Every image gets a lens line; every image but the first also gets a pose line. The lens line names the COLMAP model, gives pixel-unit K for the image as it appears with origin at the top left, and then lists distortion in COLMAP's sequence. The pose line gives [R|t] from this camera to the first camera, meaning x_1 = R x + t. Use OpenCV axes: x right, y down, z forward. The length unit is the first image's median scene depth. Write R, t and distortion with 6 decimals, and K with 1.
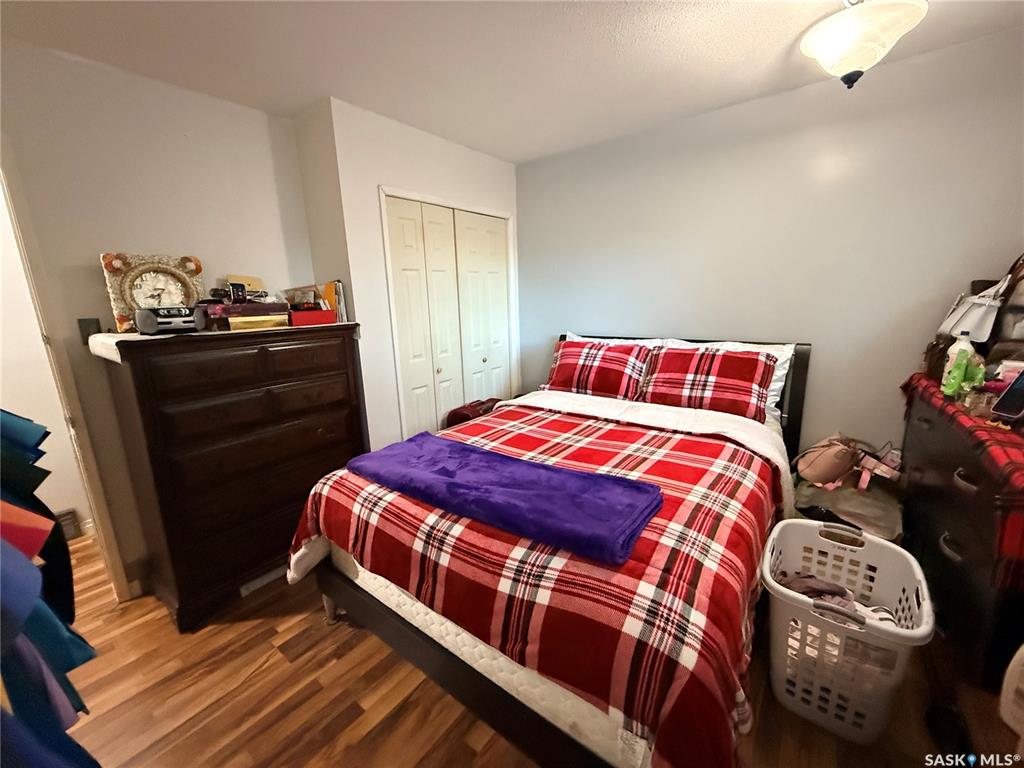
lens RADIAL K [[407.4, 0, 508.6], [0, 407.4, 384.0], [0, 0, 1]] dist [-0.001502, 0.000134]
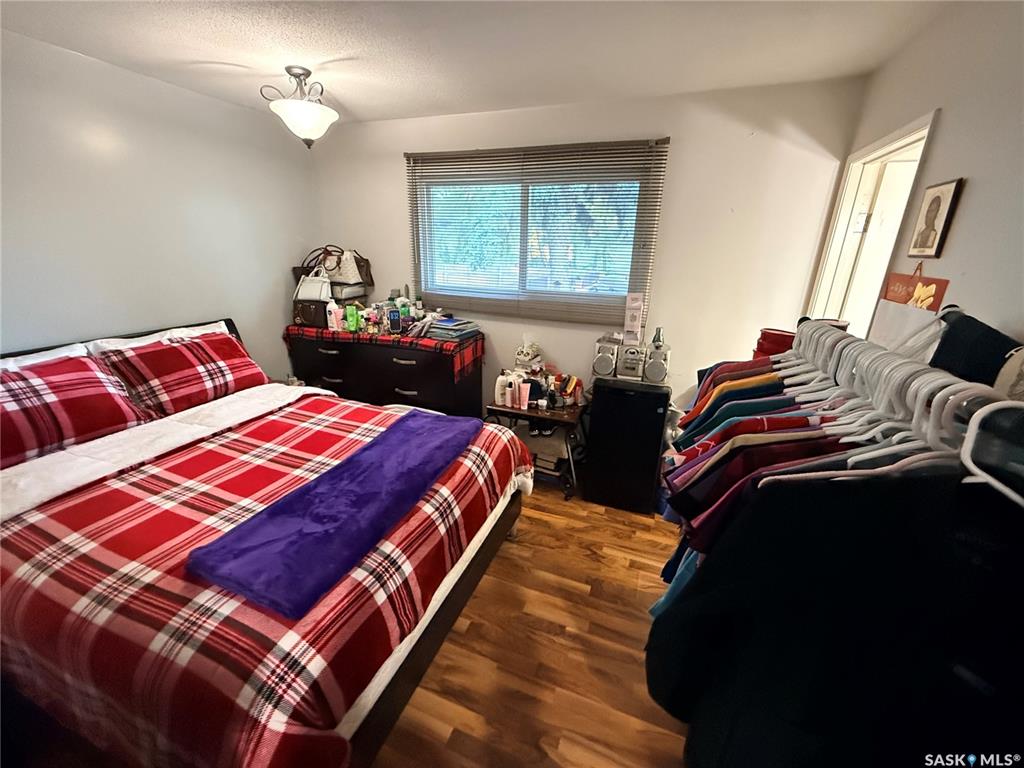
lens RADIAL K [[407.4, 0, 508.6], [0, 407.4, 384.0], [0, 0, 1]] dist [-0.001502, 0.000134]
pose [[-0.267520, -0.286895, 0.919850, -0.718245], [0.197342, 0.918095, 0.343741, -0.192491], [-0.943128, 0.273482, -0.188992, 0.566244]]
